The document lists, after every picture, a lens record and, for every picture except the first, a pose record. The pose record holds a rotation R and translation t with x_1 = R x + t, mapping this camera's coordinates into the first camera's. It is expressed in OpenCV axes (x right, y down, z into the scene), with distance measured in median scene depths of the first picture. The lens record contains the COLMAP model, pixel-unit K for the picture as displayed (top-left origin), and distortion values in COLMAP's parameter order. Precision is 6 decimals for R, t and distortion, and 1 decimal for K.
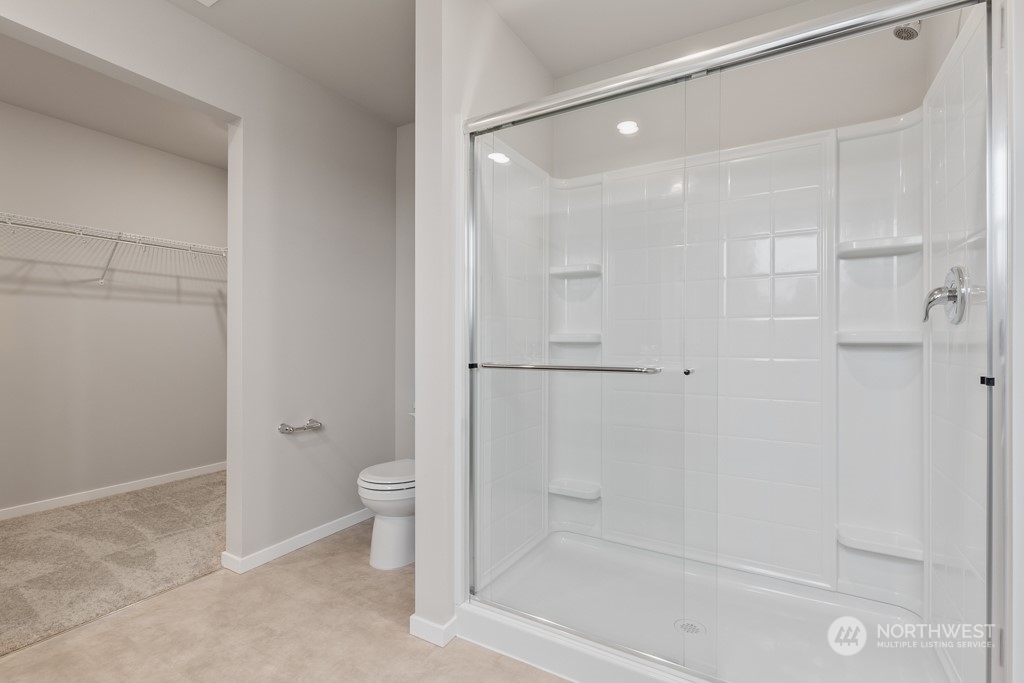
lens RADIAL K [[463.1, 0, 518.8], [0, 463.1, 340.9], [0, 0, 1]] dist [0.000306, 0.000270]
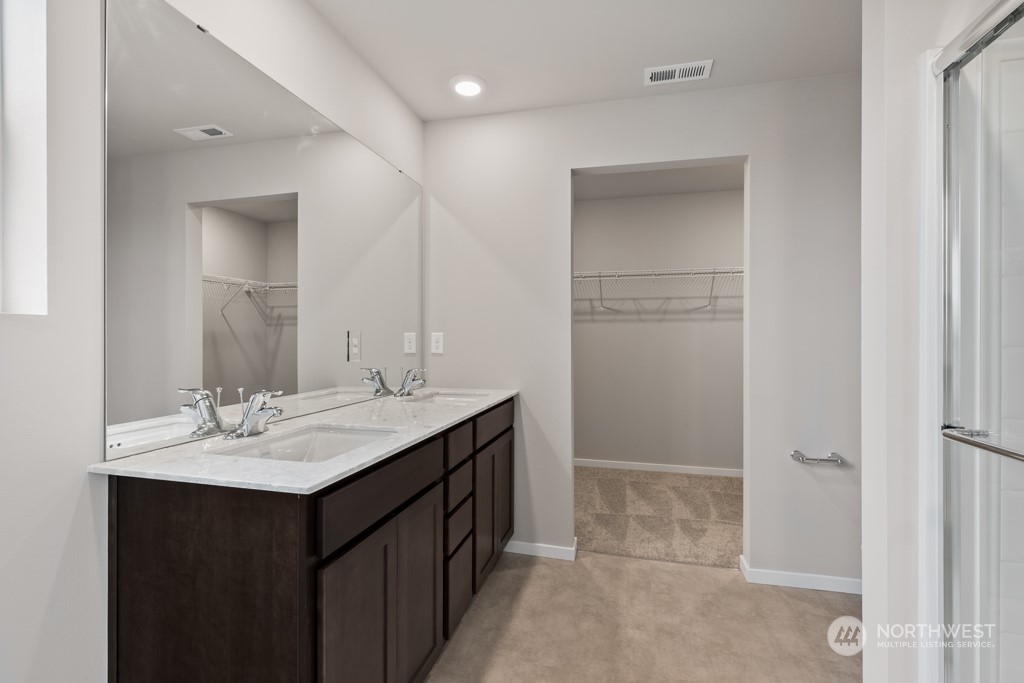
lens RADIAL K [[463.1, 0, 518.8], [0, 463.1, 340.9], [0, 0, 1]] dist [0.000306, 0.000270]
pose [[0.277711, 0.003940, -0.960657, 0.269198], [-0.001339, 0.999992, 0.003714, -0.055314], [0.960664, 0.000255, 0.277714, 0.190108]]
